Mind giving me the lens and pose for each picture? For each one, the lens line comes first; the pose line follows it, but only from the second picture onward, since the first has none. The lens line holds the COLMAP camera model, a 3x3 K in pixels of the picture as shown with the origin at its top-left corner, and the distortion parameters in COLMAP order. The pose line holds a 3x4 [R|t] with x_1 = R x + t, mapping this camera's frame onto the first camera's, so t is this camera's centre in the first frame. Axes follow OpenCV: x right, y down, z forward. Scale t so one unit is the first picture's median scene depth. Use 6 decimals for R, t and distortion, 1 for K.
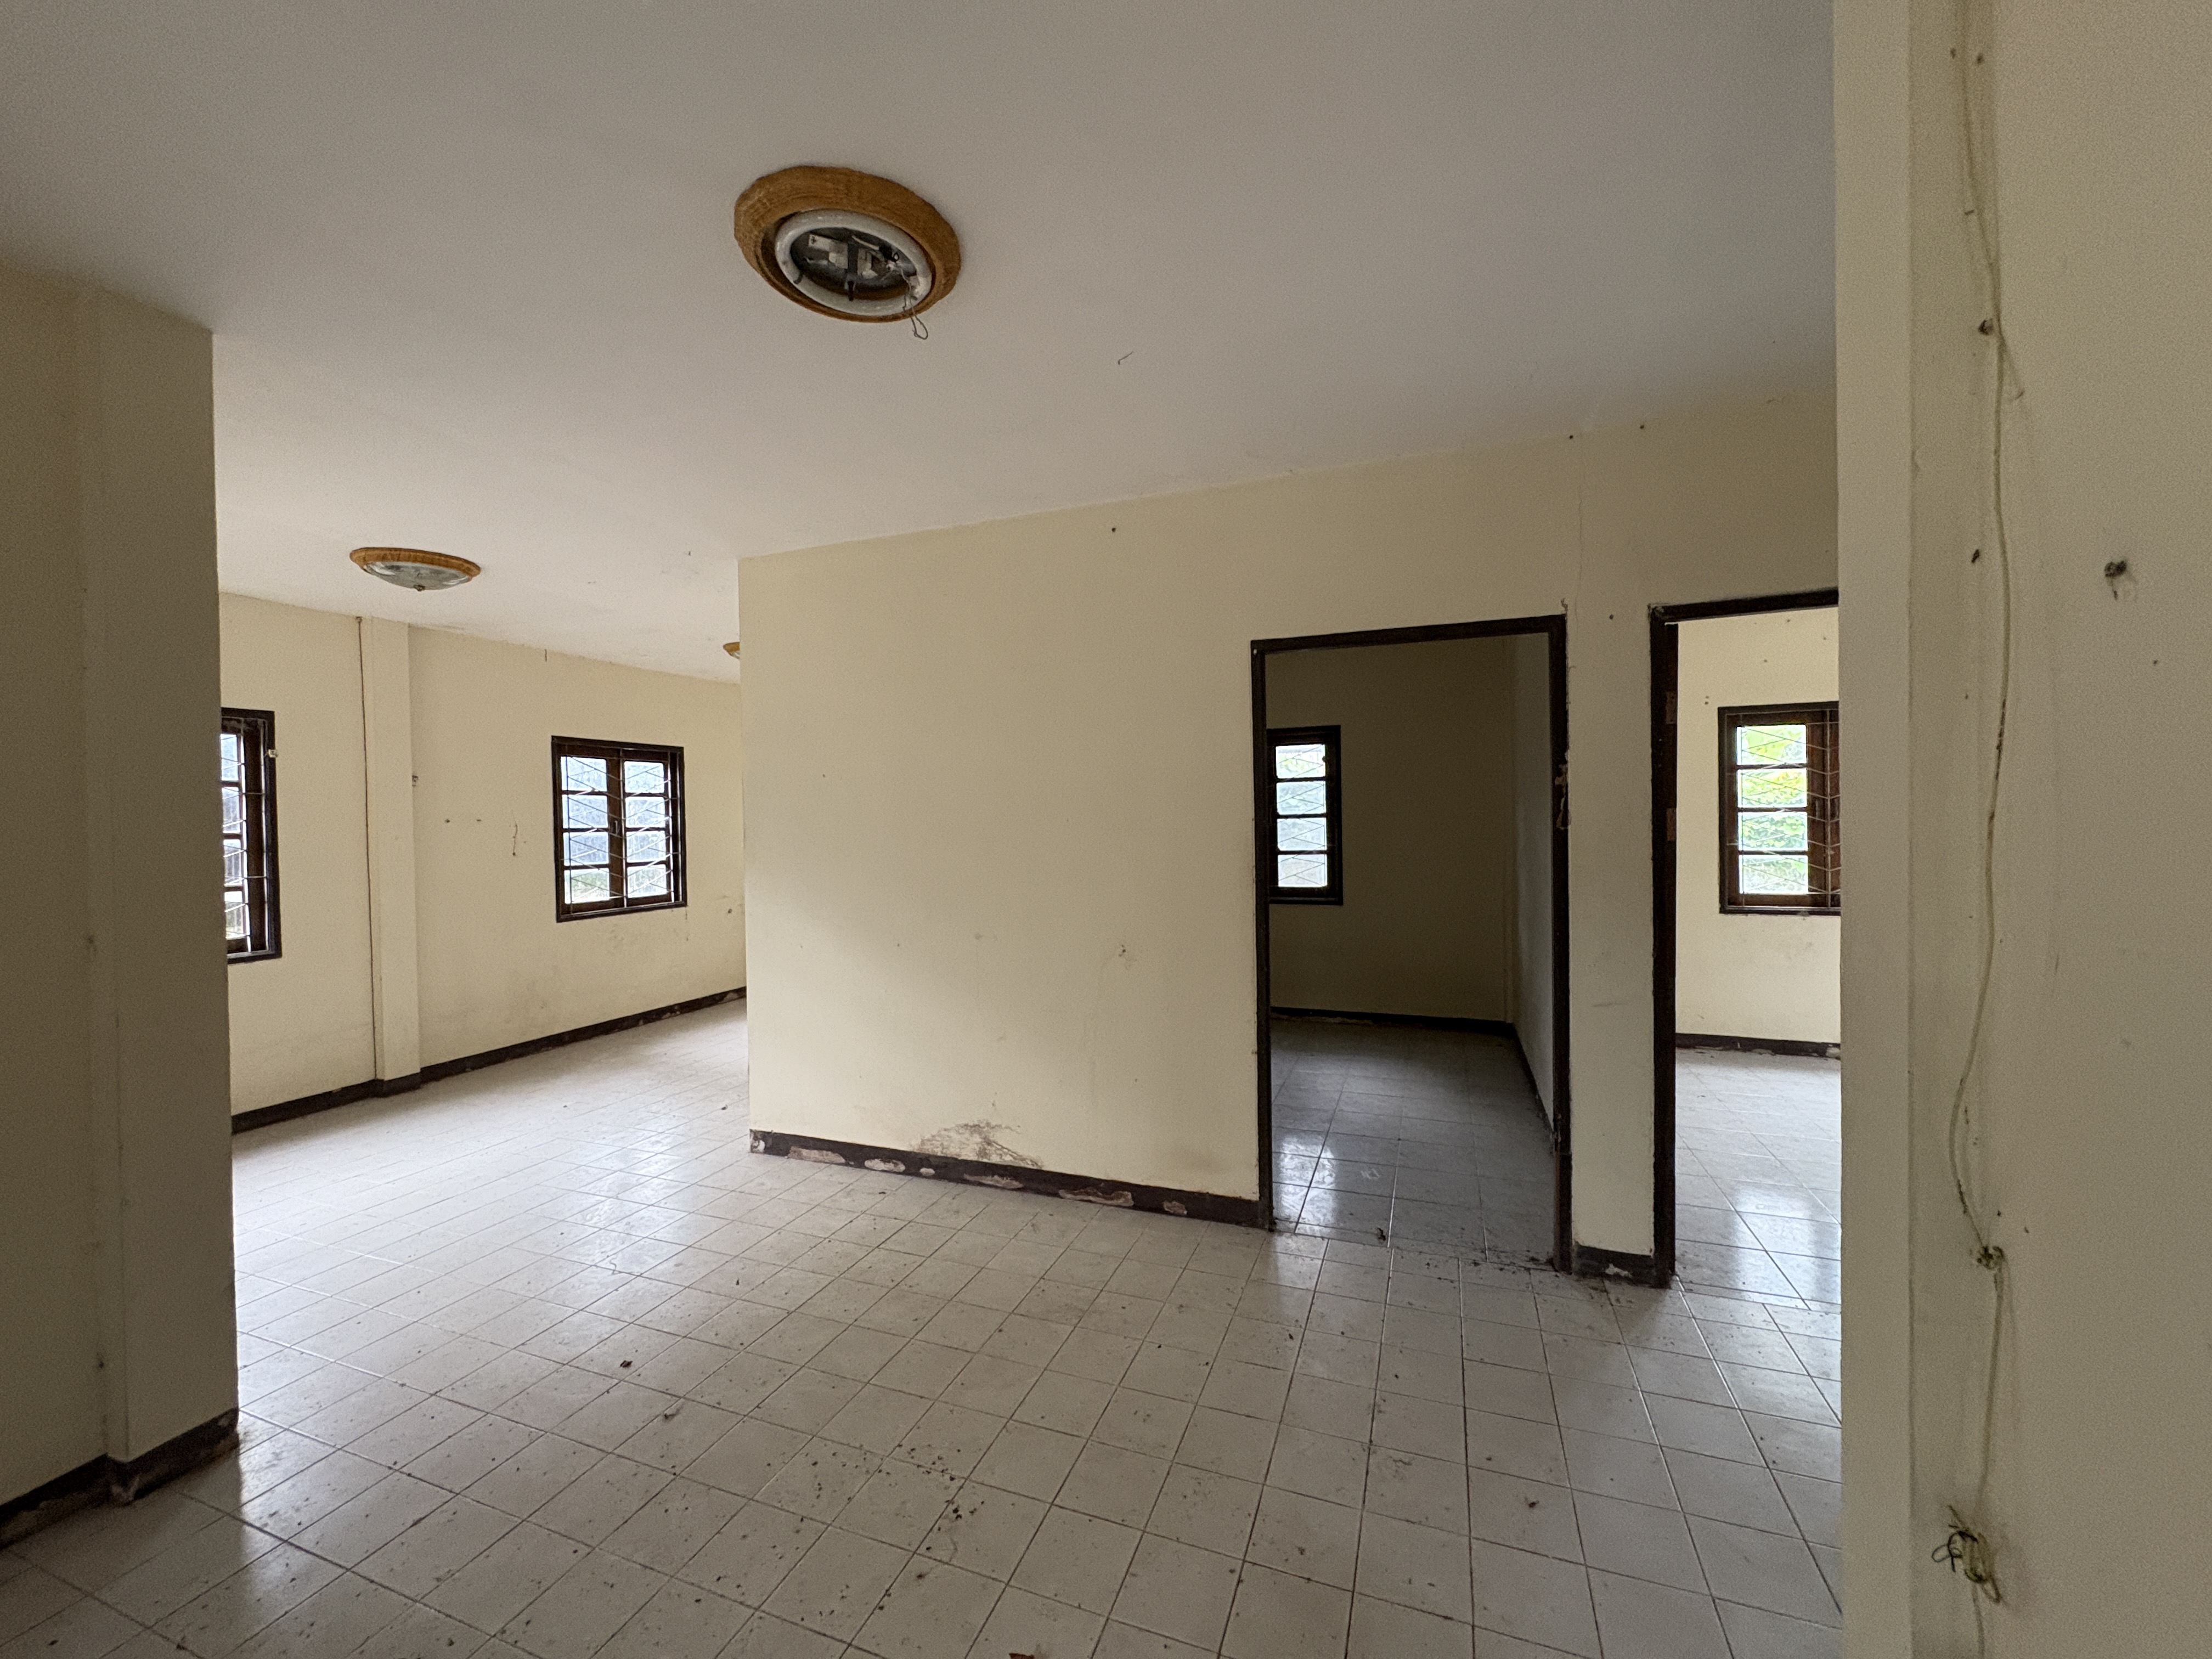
lens RADIAL K [[890.3, 0, 1103.7], [0, 890.3, 825.4], [0, 0, 1]] dist [0.003451, -0.000163]
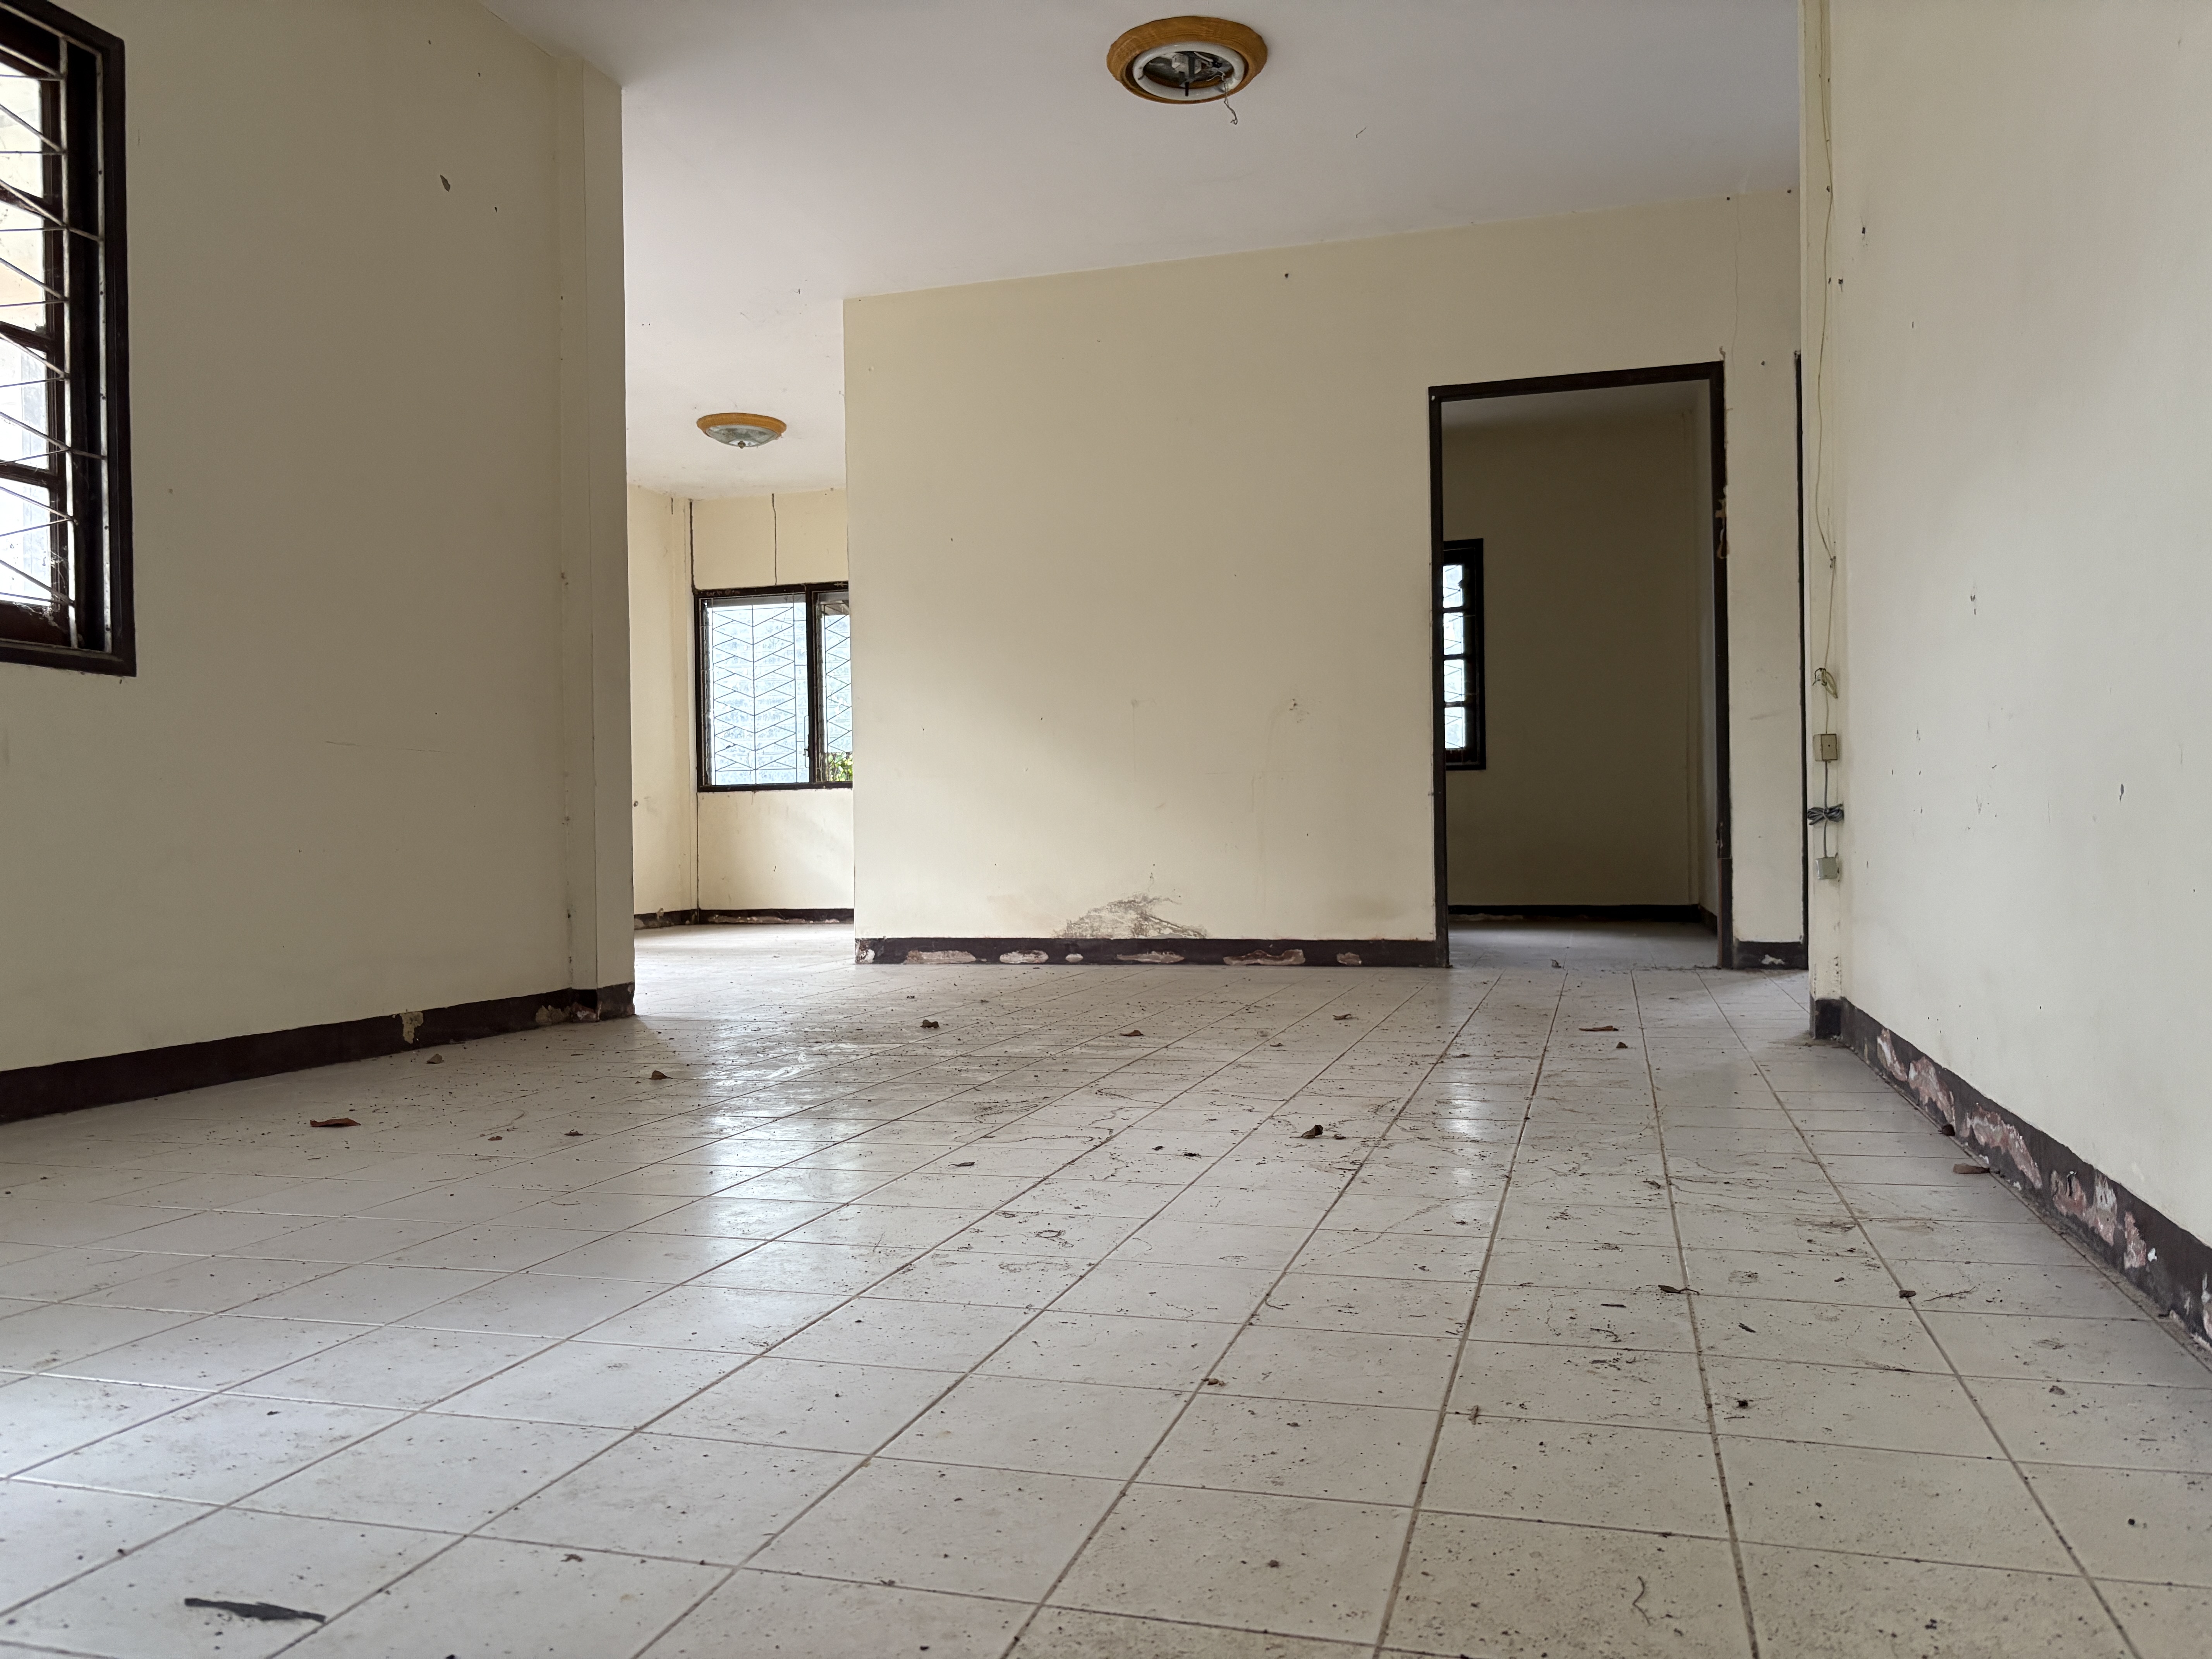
lens RADIAL K [[1692.8, 0, 1099.1], [0, 1692.8, 823.0], [0, 0, 1]] dist [0.061740, -0.038933]
pose [[0.997321, 0.001257, 0.073144, -0.293876], [0.000274, 0.999781, -0.020912, 0.276807], [-0.073154, 0.020876, 0.997102, -0.756839]]
